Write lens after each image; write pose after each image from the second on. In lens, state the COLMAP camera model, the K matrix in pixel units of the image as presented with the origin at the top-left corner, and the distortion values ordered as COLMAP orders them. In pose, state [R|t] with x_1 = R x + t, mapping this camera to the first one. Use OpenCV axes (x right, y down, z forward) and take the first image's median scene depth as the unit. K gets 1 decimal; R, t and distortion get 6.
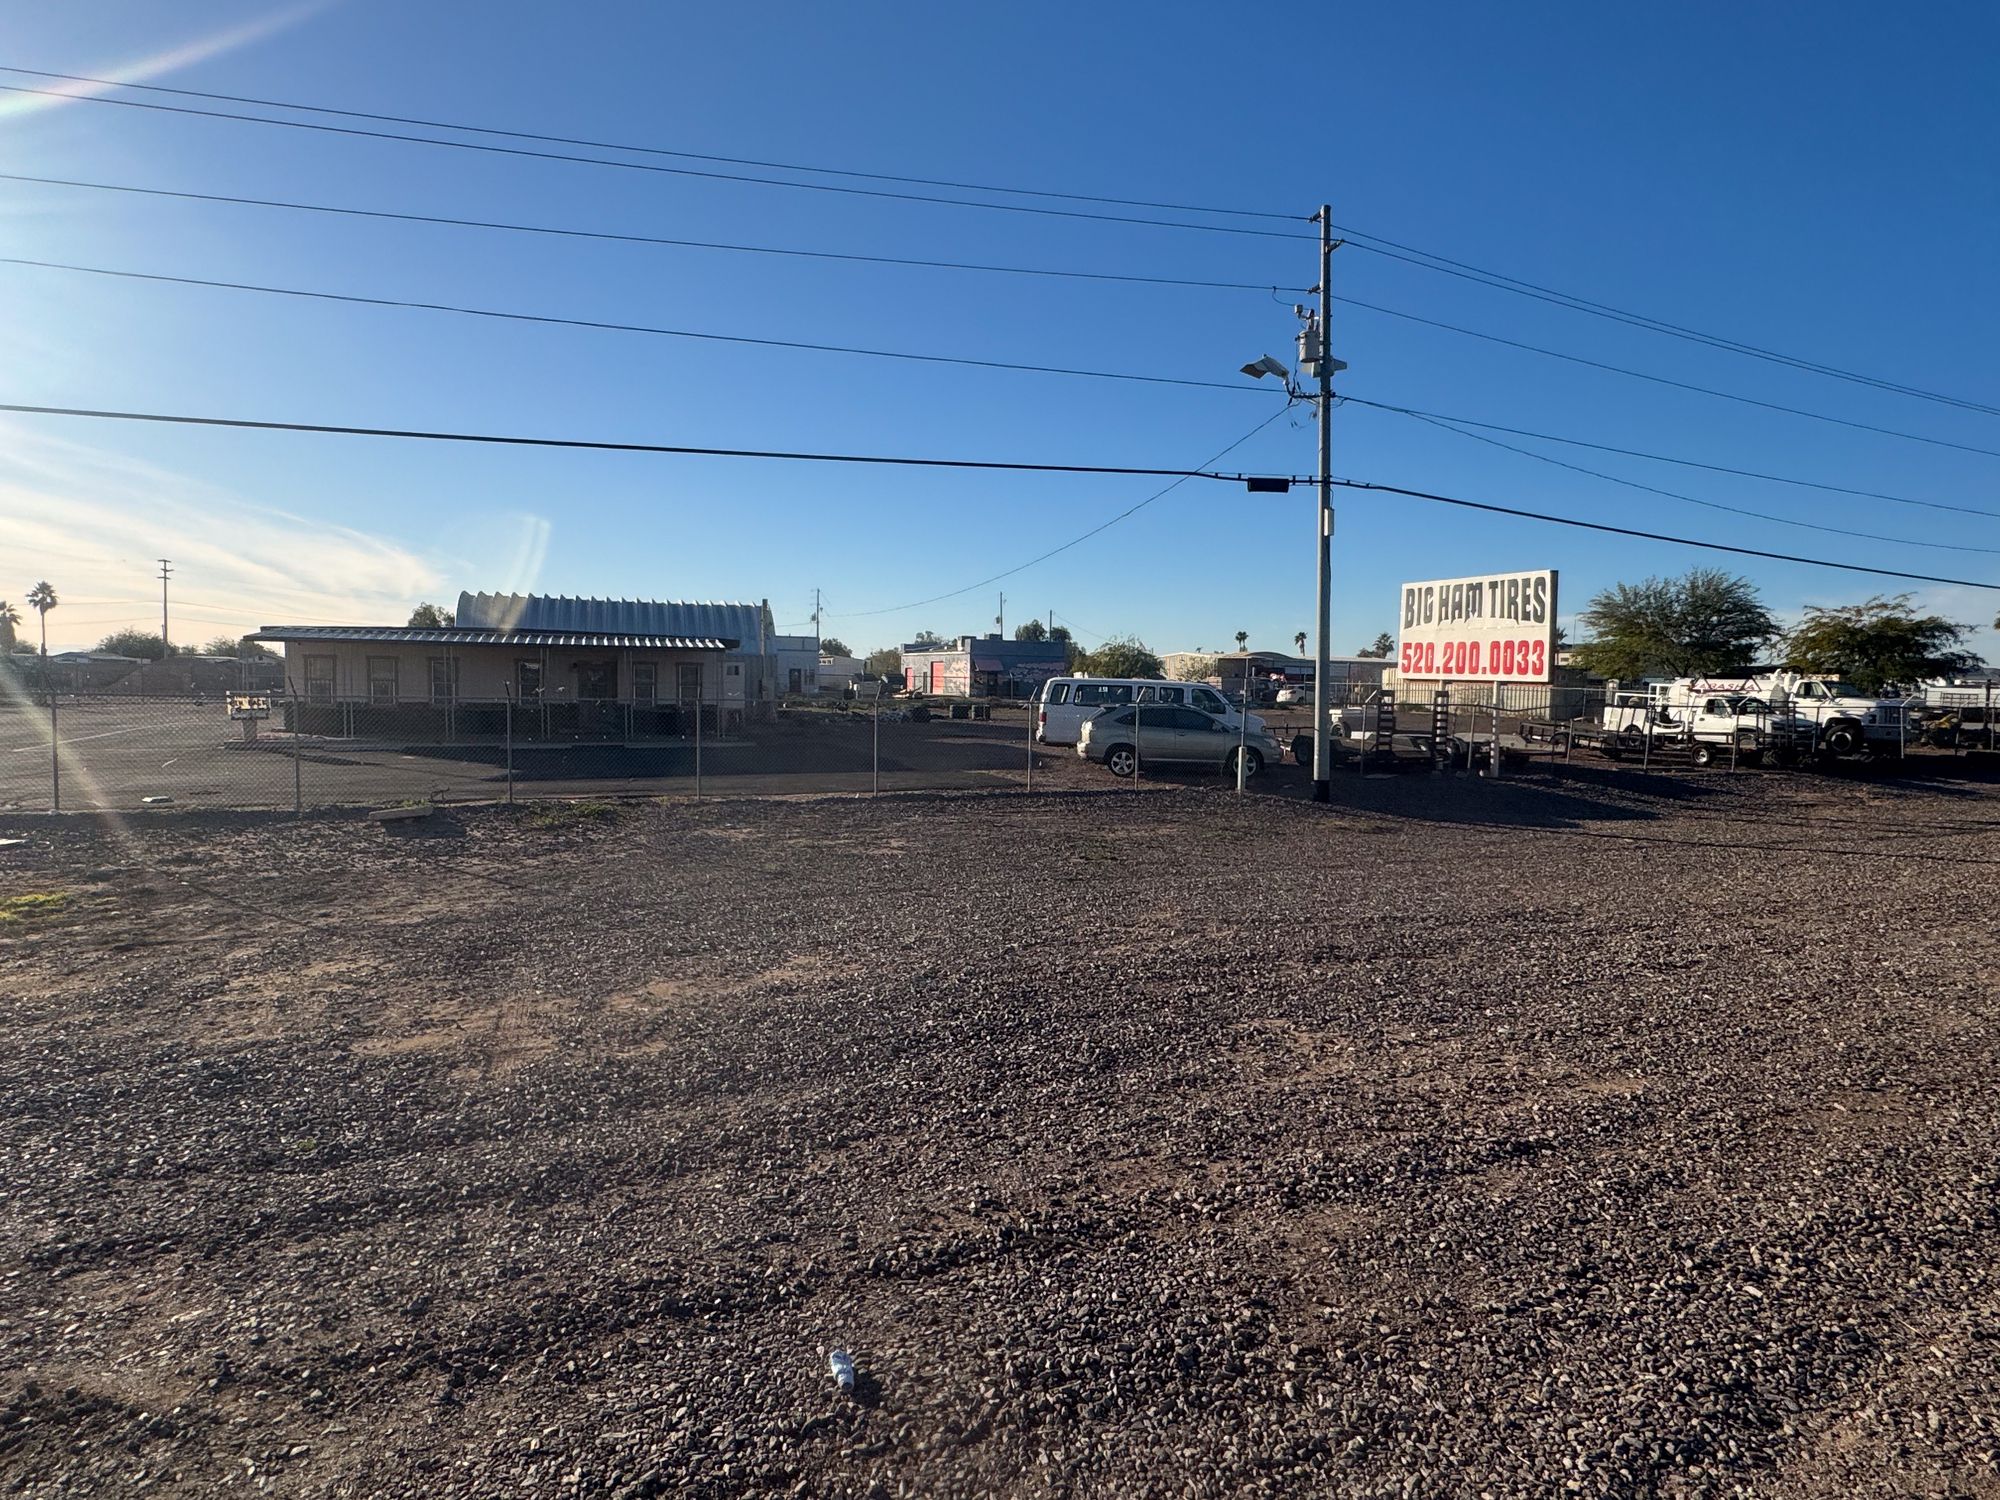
lens RADIAL K [[1114.1, 0, 1000.0], [0, 1114.1, 750.0], [0, 0, 1]] dist [0.001768, 0.000093]
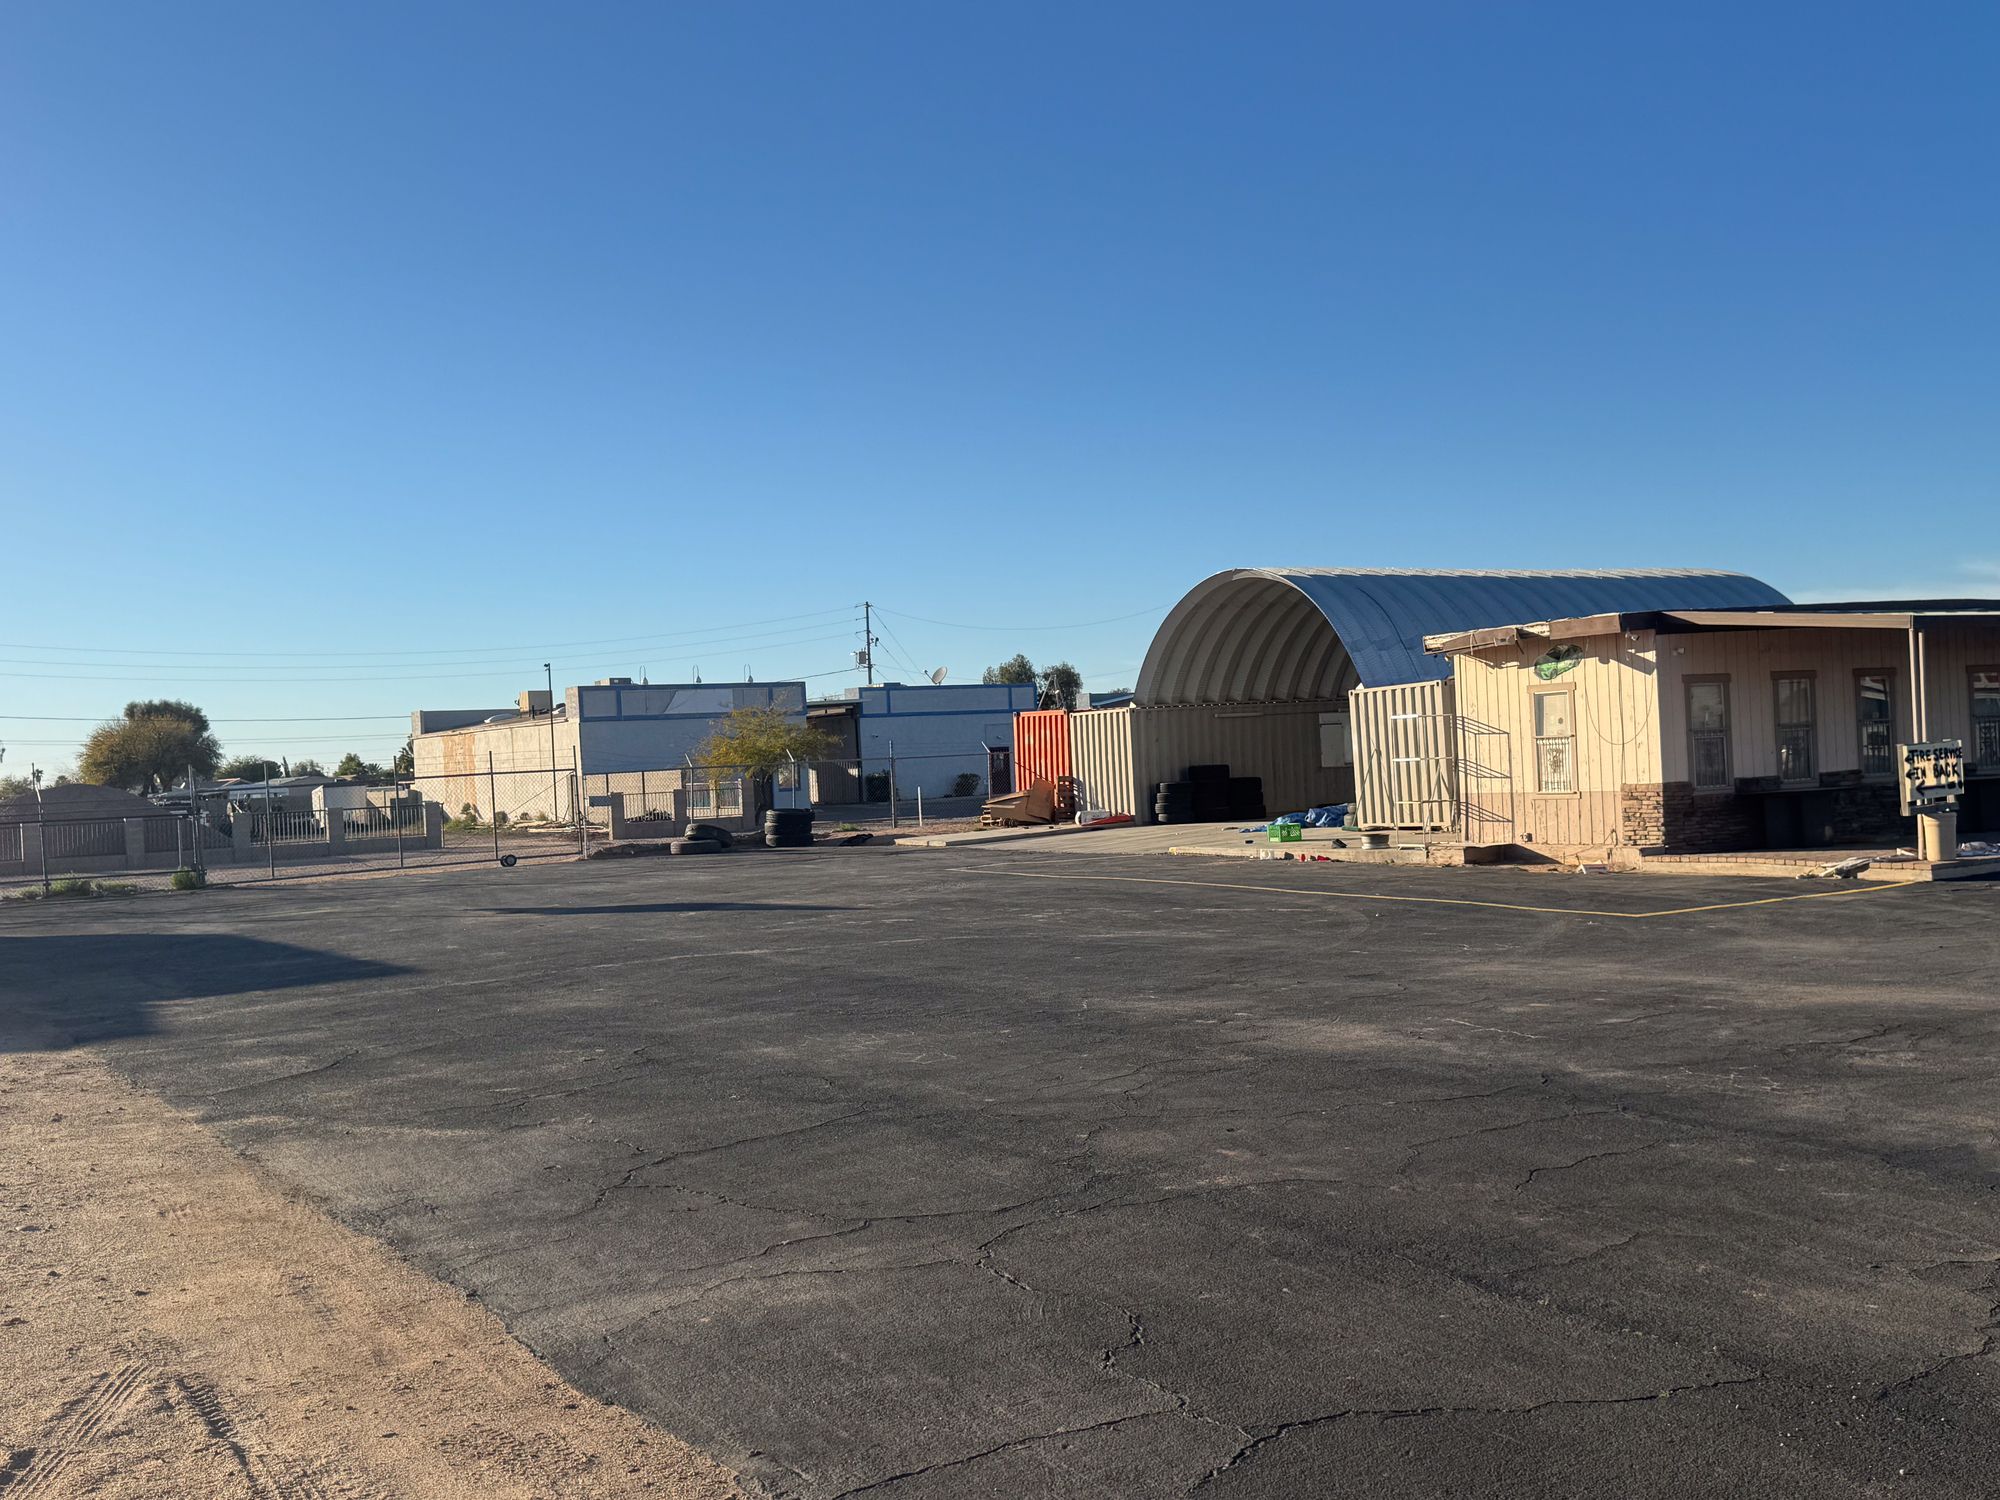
lens RADIAL K [[2008.2, 0, 1014.1], [0, 2008.2, 753.6], [0, 0, 1]] dist [0.191531, -0.421137]
pose [[0.980308, -0.064996, 0.186472, -1.232296], [0.078674, 0.994653, -0.066905, -0.025765], [-0.181127, 0.080258, 0.980179, 0.315567]]
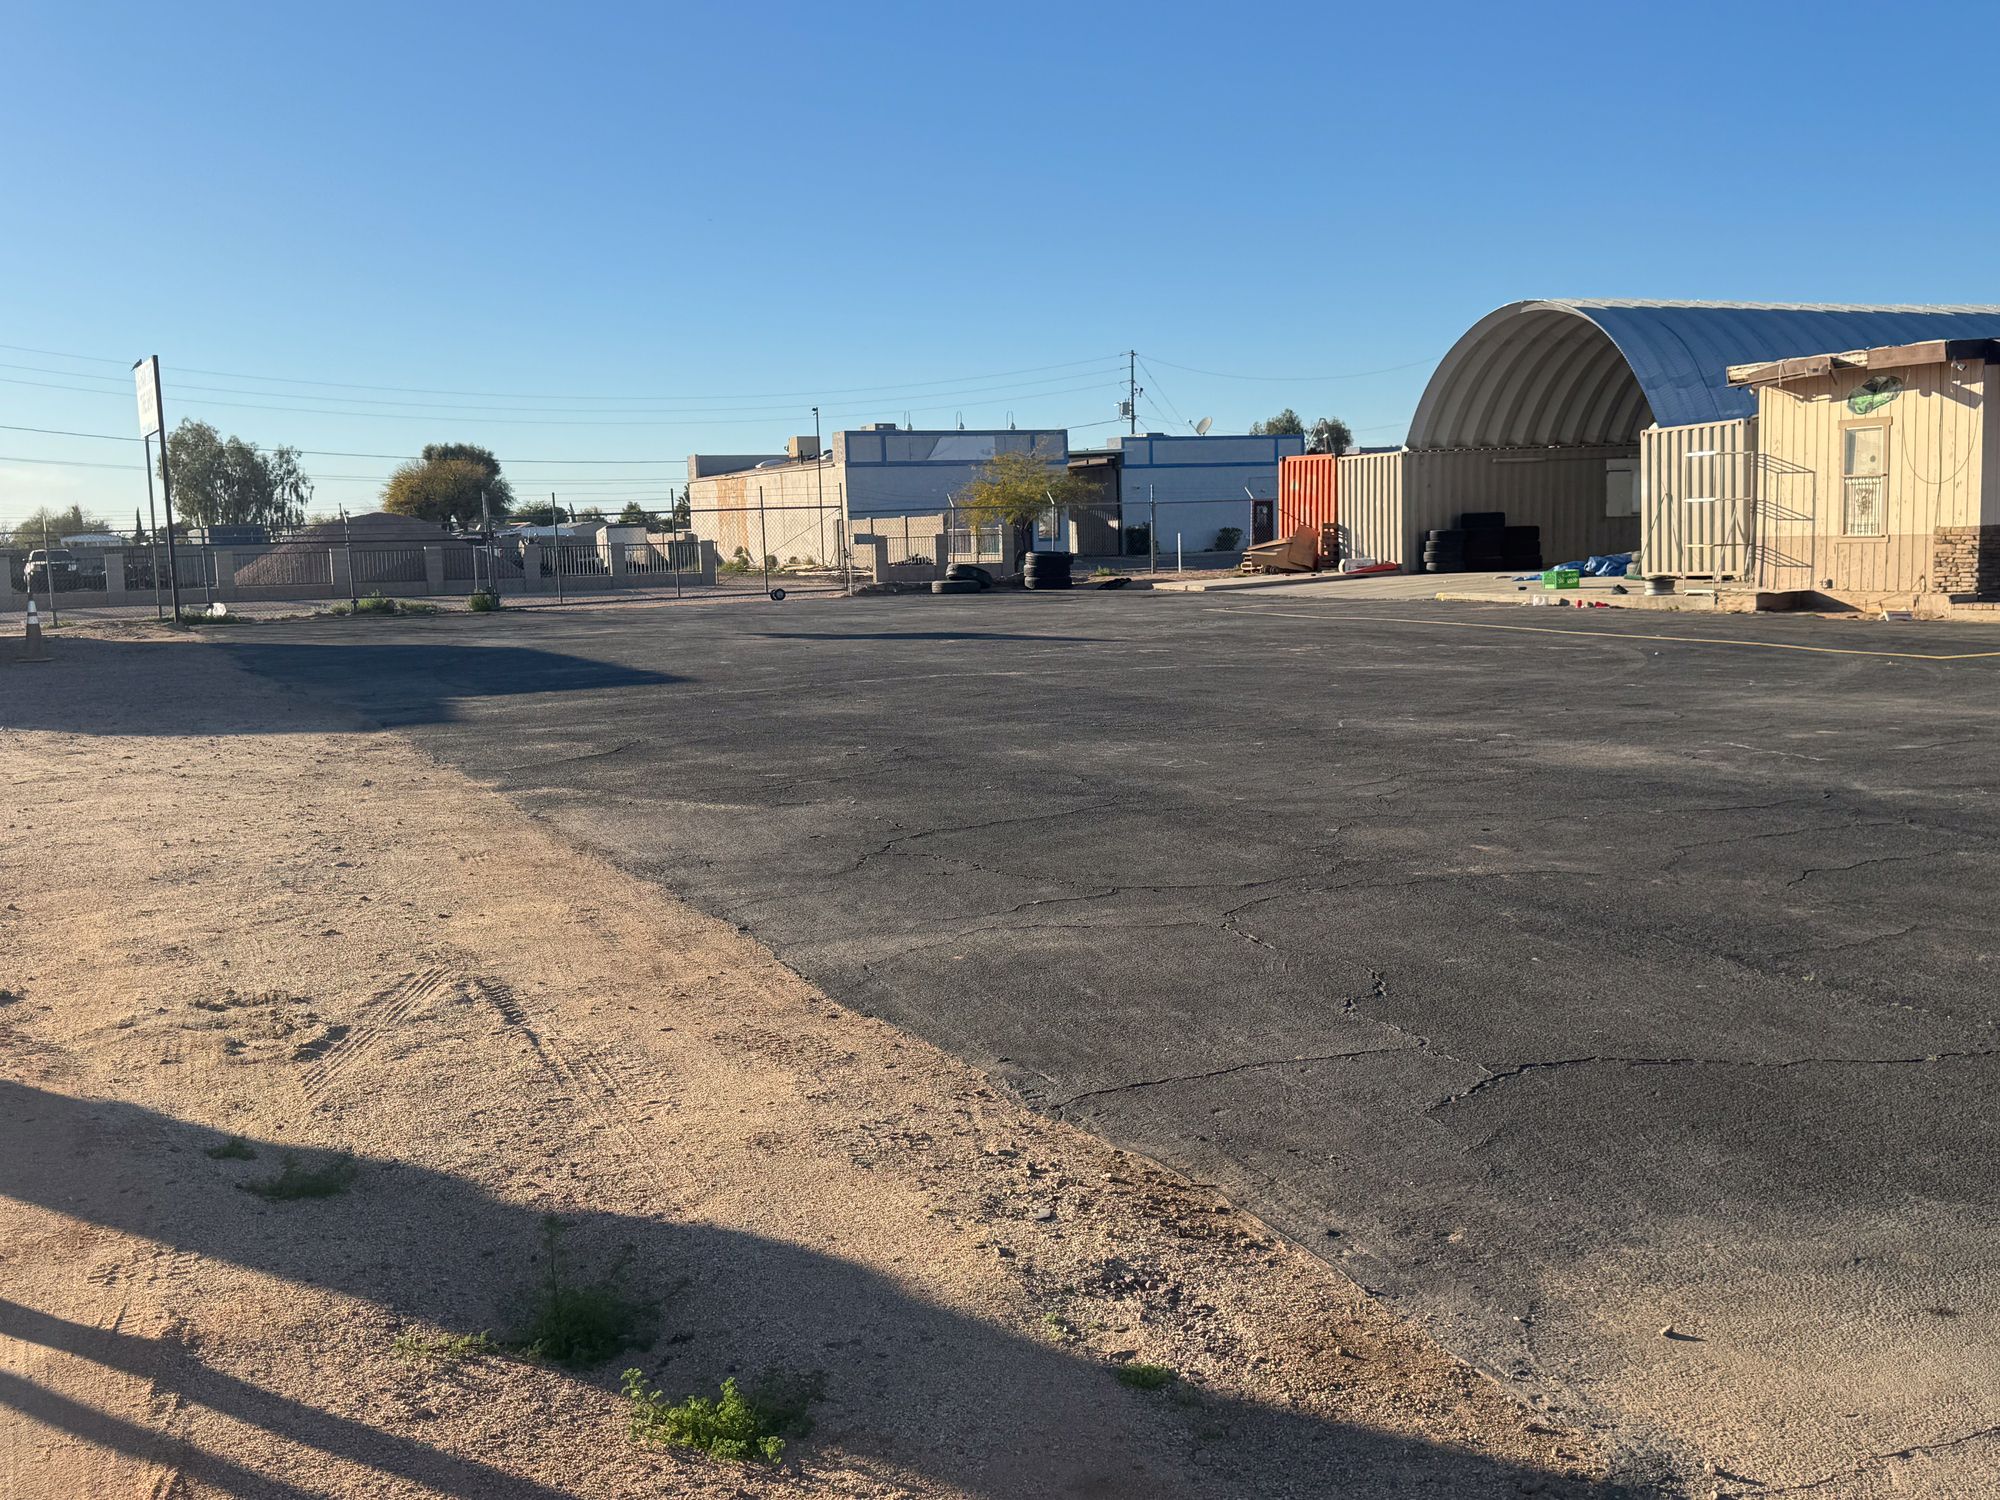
lens RADIAL K [[2009.0, 0, 996.4], [0, 2009.0, 760.6], [0, 0, 1]] dist [0.192681, -0.437842]
pose [[0.997646, -0.052463, 0.044155, -1.232595], [0.050451, 0.997689, 0.045523, -0.012237], [-0.046441, -0.043189, 0.997987, 0.316163]]
